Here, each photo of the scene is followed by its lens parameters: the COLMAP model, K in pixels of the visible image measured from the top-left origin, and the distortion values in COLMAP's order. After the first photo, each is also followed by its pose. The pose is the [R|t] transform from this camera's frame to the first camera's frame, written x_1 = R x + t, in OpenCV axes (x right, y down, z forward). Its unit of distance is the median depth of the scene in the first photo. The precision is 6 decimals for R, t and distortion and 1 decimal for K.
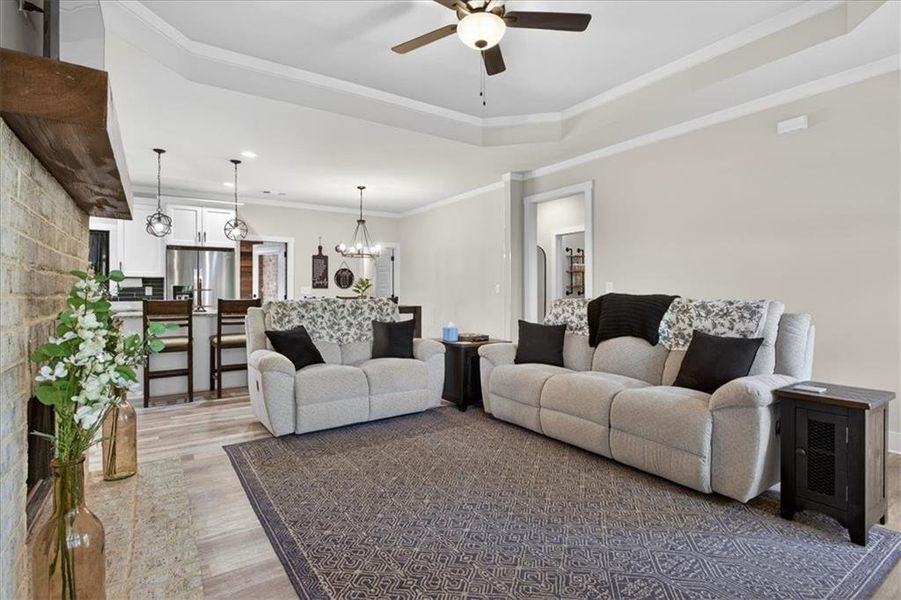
lens RADIAL K [[444.8, 0, 447.4], [0, 444.8, 295.8], [0, 0, 1]] dist [0.002344, 0.000094]
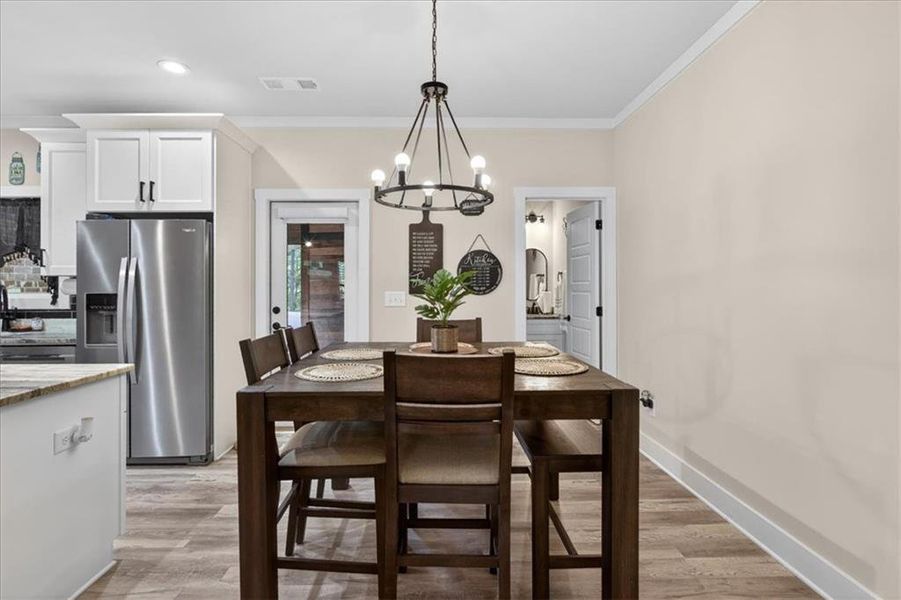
lens RADIAL K [[449.2, 0, 454.6], [0, 449.2, 303.4], [0, 0, 1]] dist [-0.022103, 0.000200]
pose [[0.846271, 0.018449, -0.532433, -0.006550], [-0.004291, 0.999604, 0.027817, -0.025151], [0.532736, -0.021256, 0.846015, 0.763991]]
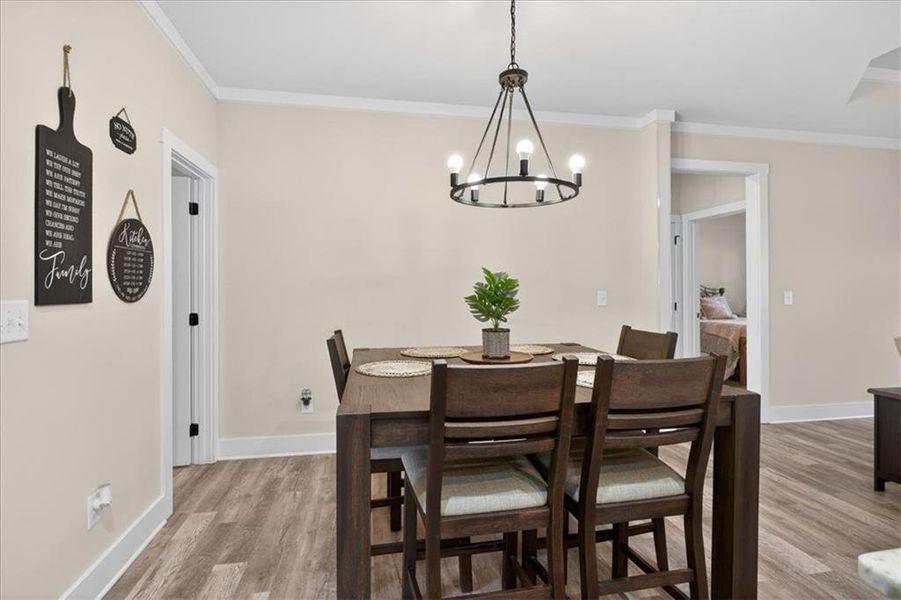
lens RADIAL K [[437.1, 0, 450.5], [0, 437.1, 300.0], [0, 0, 1]] dist [0.011869, 0.000159]
pose [[0.397819, -0.020341, 0.917238, -0.499254], [0.005275, 0.999788, 0.019884, -0.027091], [-0.917449, -0.003072, 0.397842, 0.954415]]
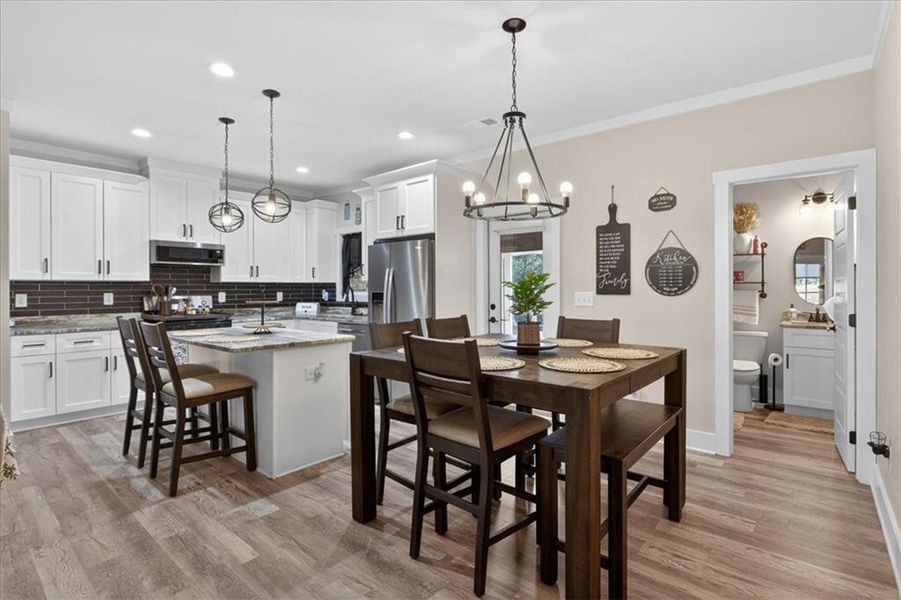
lens RADIAL K [[441.3, 0, 444.7], [0, 441.3, 312.1], [0, 0, 1]] dist [-0.019792, 0.000474]
pose [[0.266390, 0.051333, -0.962498, 0.151944], [-0.006071, 0.998650, 0.051581, -0.026437], [0.963846, -0.007897, 0.266342, 0.876699]]
